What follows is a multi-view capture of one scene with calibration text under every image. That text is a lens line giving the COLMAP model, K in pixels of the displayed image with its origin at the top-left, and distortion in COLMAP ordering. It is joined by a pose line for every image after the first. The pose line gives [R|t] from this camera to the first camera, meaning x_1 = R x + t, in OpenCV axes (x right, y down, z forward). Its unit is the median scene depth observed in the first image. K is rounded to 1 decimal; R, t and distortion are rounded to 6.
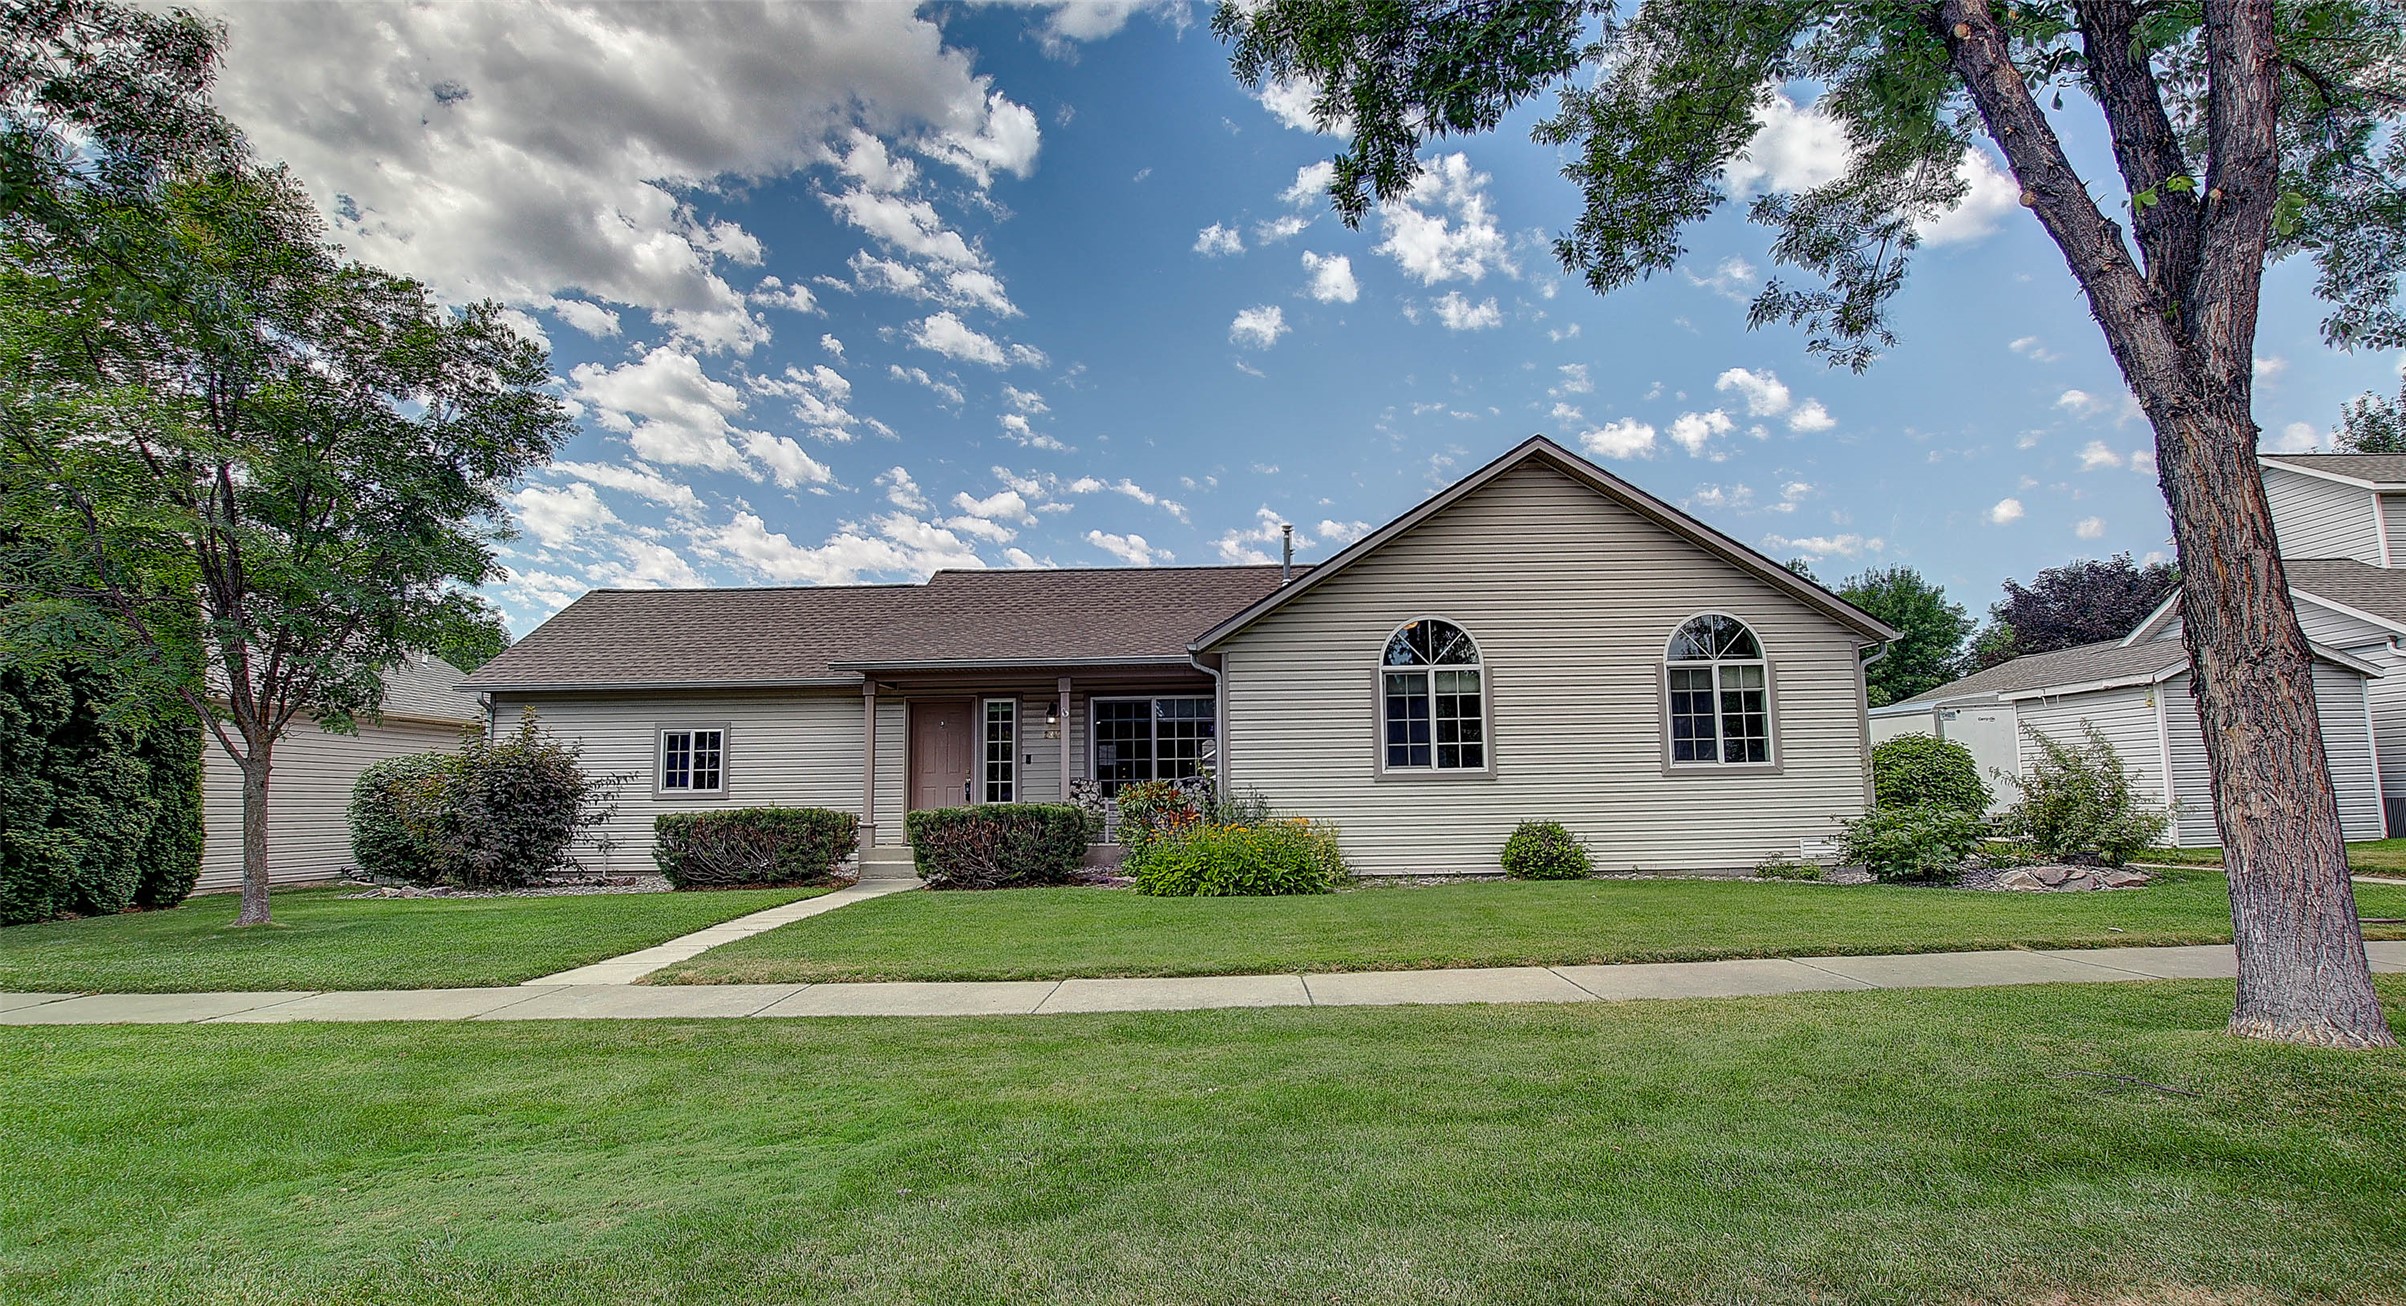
lens RADIAL K [[1103.9, 0, 1234.0], [0, 1103.9, 655.1], [0, 0, 1]] dist [-0.027308, -0.000110]
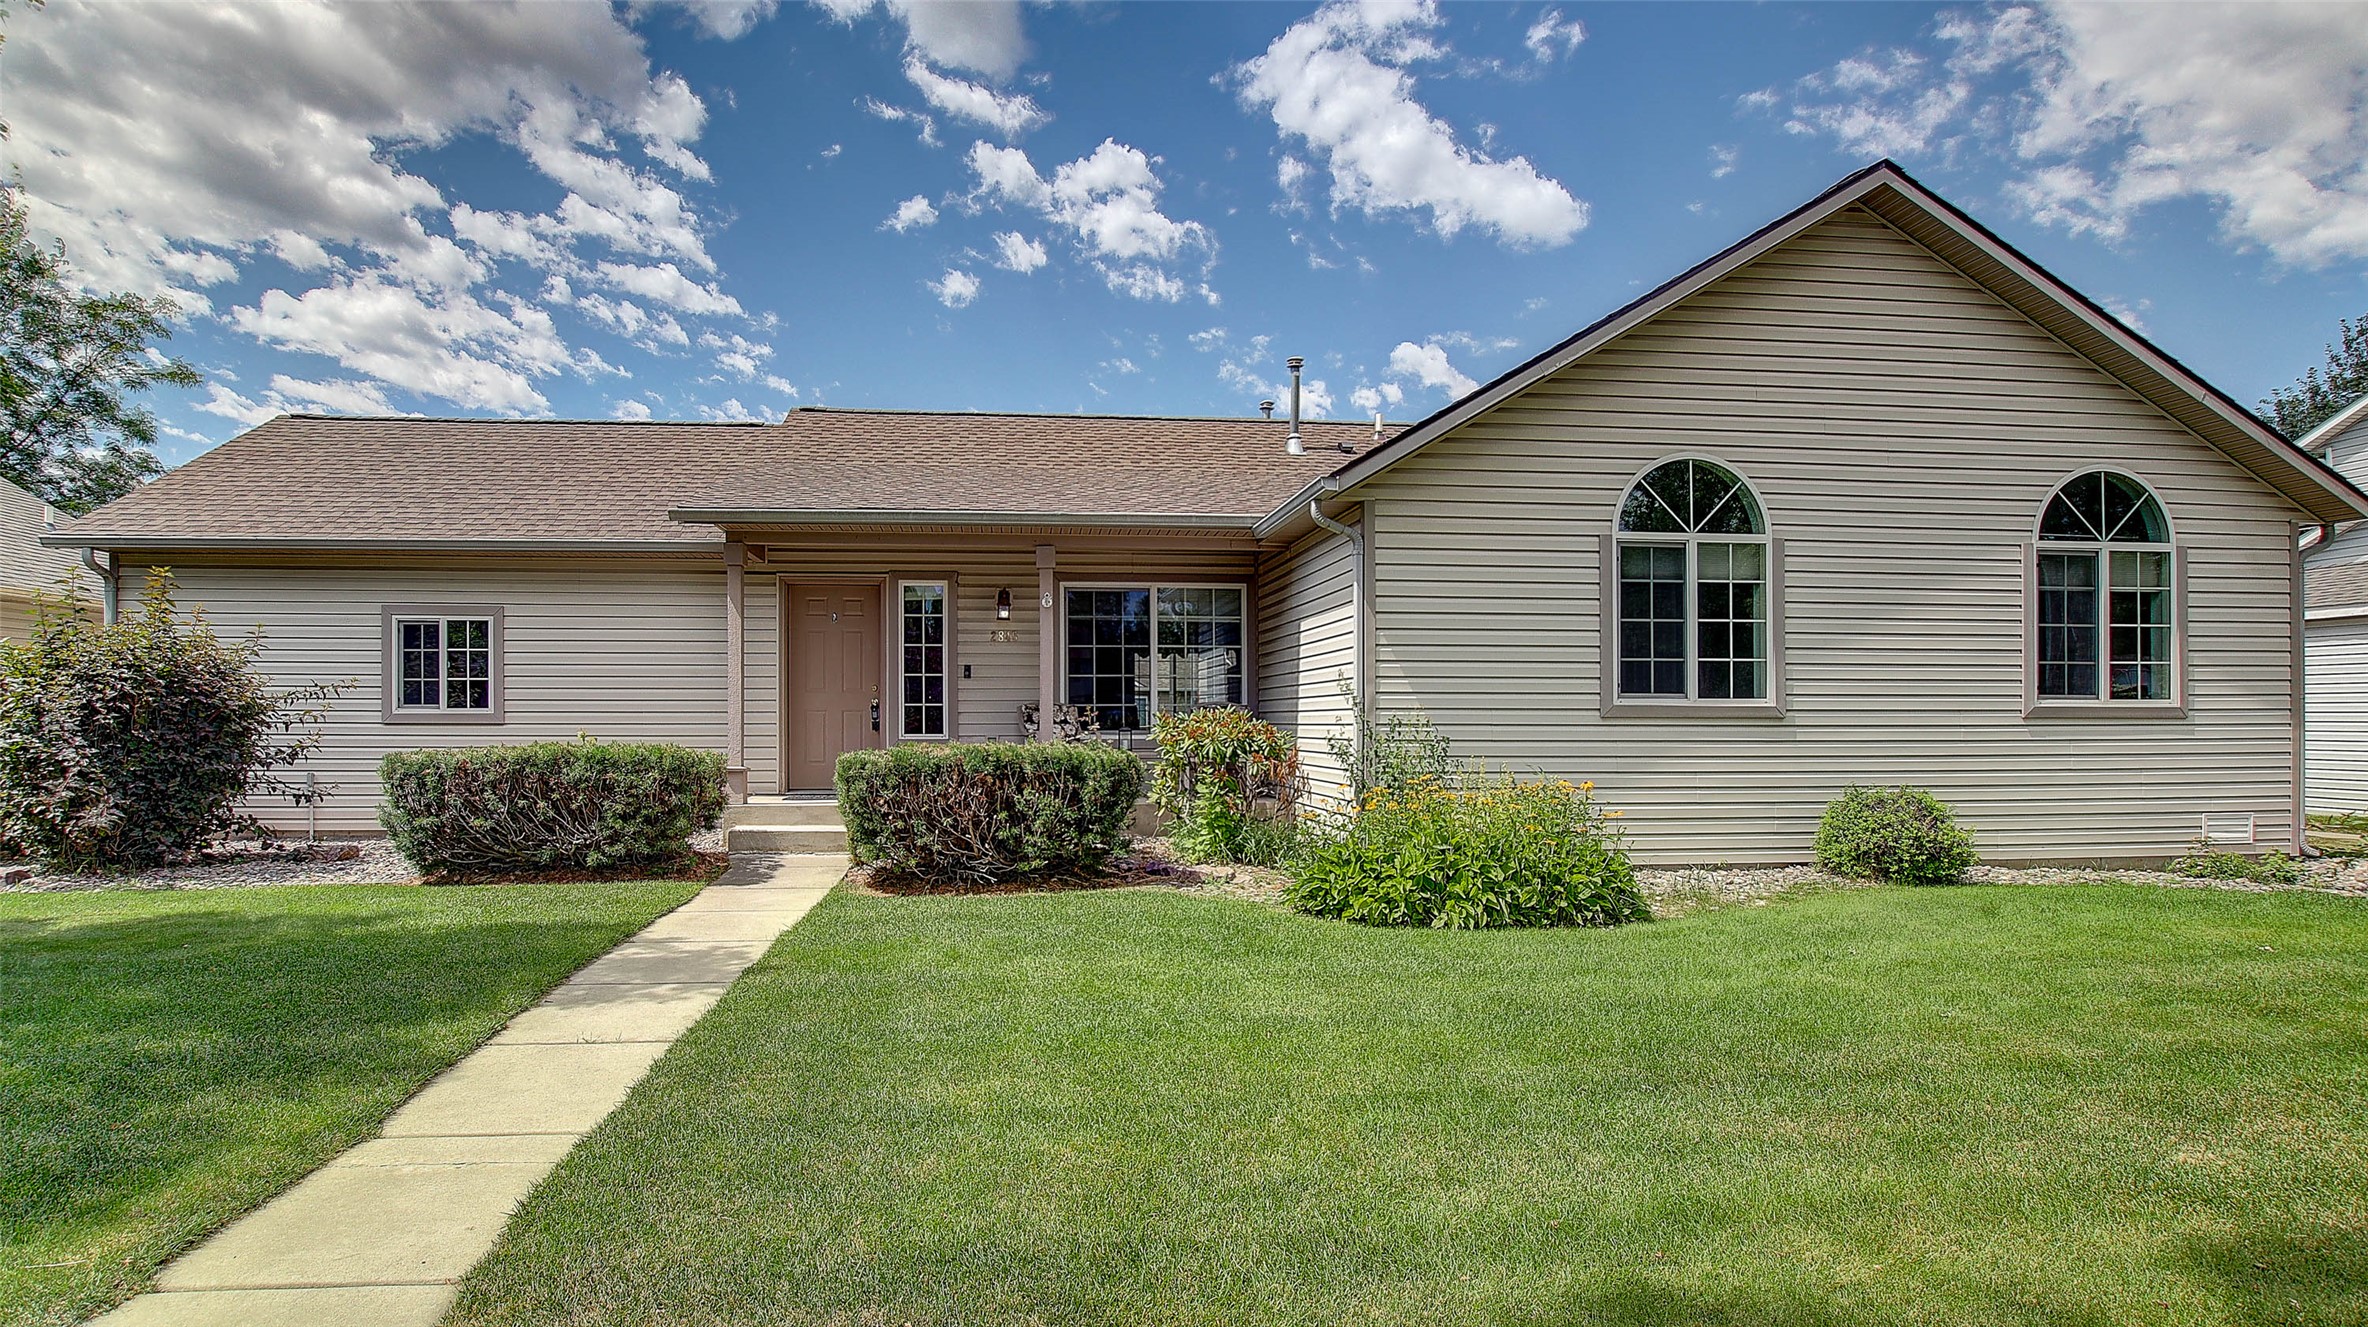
lens RADIAL K [[1237.4, 0, 1185.0], [0, 1237.4, 716.6], [0, 0, 1]] dist [-0.018854, -0.000514]
pose [[0.996111, 0.017896, 0.086272, -0.131559], [-0.028391, 0.992123, 0.122005, 0.028336], [-0.083409, -0.123980, 0.988773, 0.264407]]
